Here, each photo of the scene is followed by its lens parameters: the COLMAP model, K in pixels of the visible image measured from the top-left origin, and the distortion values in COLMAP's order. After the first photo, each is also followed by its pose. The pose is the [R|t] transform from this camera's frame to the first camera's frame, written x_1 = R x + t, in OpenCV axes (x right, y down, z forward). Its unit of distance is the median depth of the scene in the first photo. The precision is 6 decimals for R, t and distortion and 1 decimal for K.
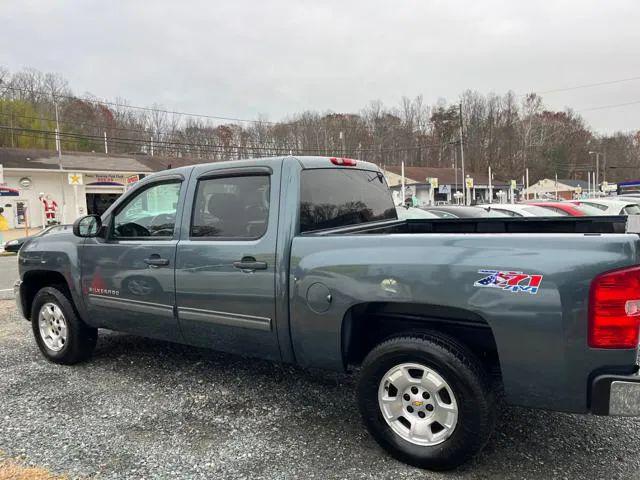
lens RADIAL K [[486.9, 0, 316.7], [0, 486.9, 241.4], [0, 0, 1]] dist [0.063510, -0.078081]
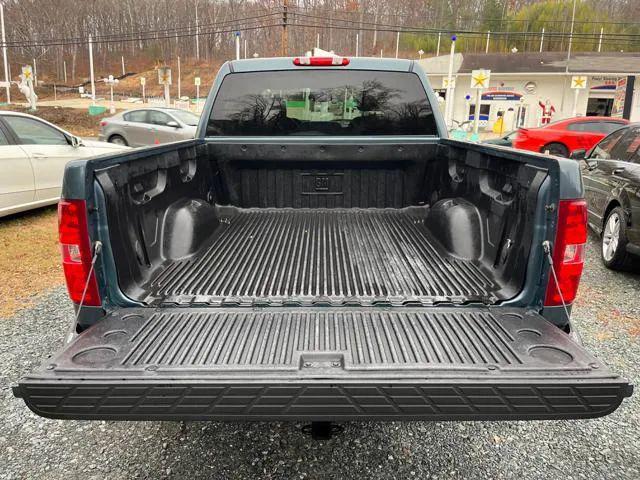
lens RADIAL K [[486.9, 0, 321.0], [0, 486.9, 237.3], [0, 0, 1]] dist [0.063510, -0.078081]
pose [[0.536343, 0.240033, -0.809148, 0.085193], [-0.092881, 0.969669, 0.226085, -0.005860], [0.838874, -0.046105, 0.542370, 0.052865]]
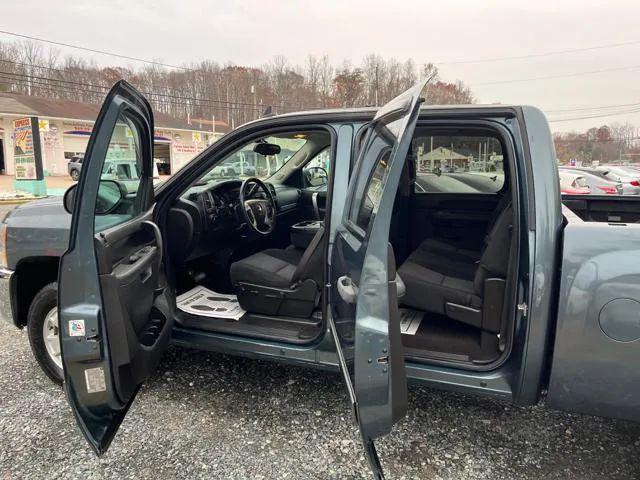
lens RADIAL K [[486.9, 0, 320.3], [0, 486.9, 234.8], [0, 0, 1]] dist [0.063510, -0.078081]
pose [[0.975234, 0.010829, 0.220909, -0.043872], [-0.026209, 0.997421, 0.066810, -0.003666], [-0.219616, -0.070945, 0.973003, 0.032675]]
